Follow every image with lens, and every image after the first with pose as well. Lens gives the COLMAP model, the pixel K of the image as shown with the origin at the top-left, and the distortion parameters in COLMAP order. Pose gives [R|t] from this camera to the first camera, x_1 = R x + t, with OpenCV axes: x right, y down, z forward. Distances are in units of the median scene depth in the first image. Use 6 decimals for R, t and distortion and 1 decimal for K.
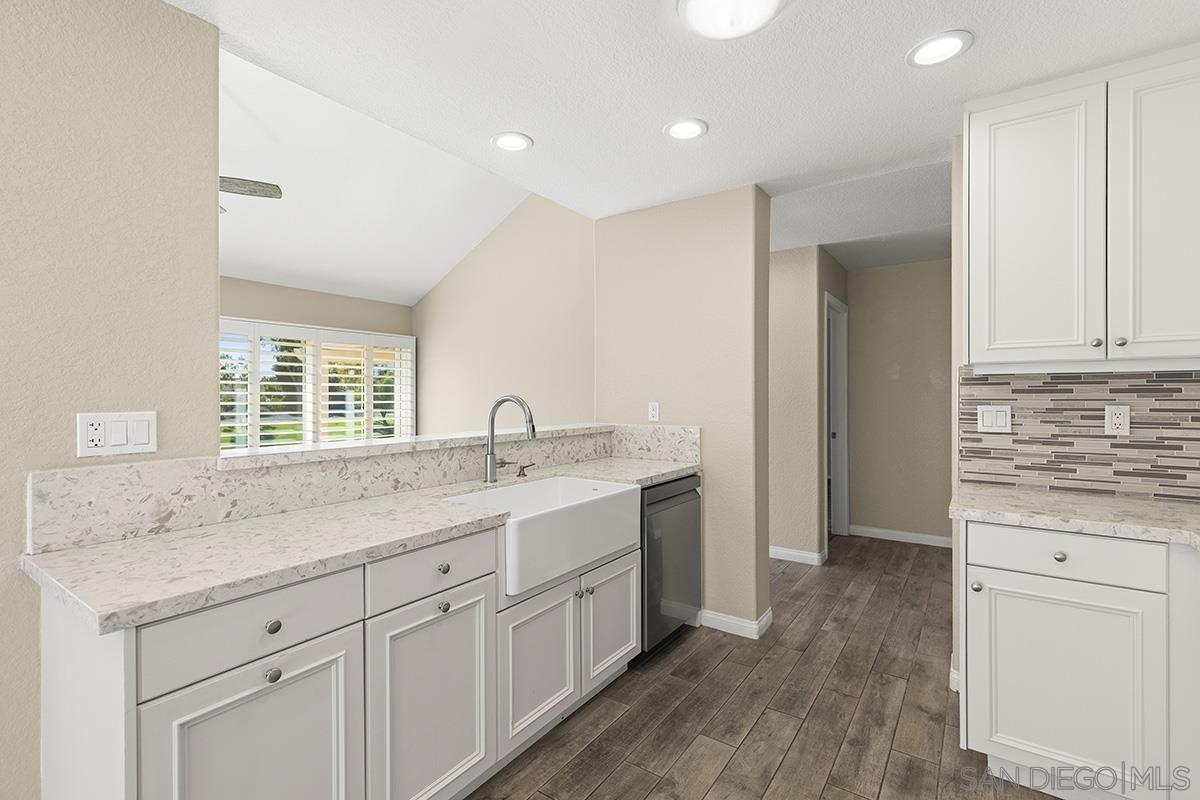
lens RADIAL K [[539.0, 0, 610.6], [0, 539.0, 394.0], [0, 0, 1]] dist [0.013388, -0.002723]
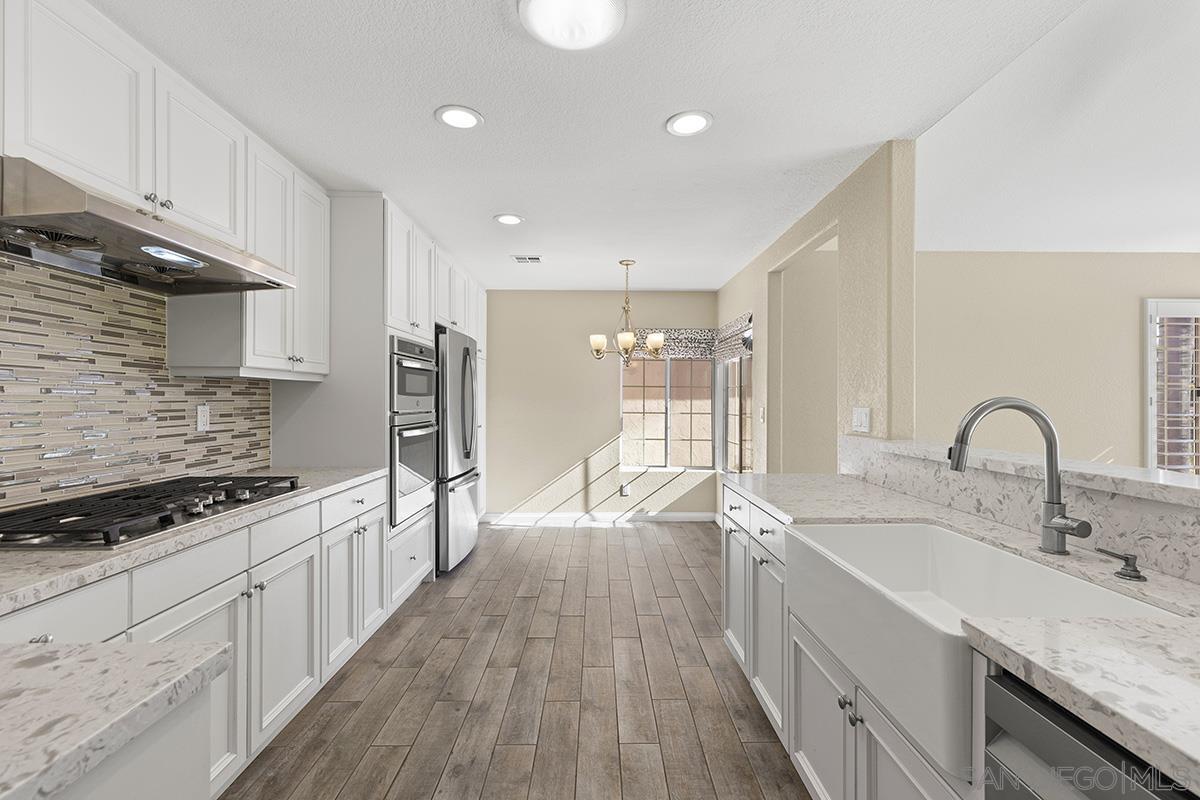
lens RADIAL K [[539.0, 0, 606.1], [0, 539.0, 400.7], [0, 0, 1]] dist [0.013388, -0.002723]
pose [[-0.813904, -0.002458, -0.580994, 0.532309], [-0.003961, 0.999991, 0.001319, 0.007912], [0.580986, 0.003375, -0.813907, 1.311975]]
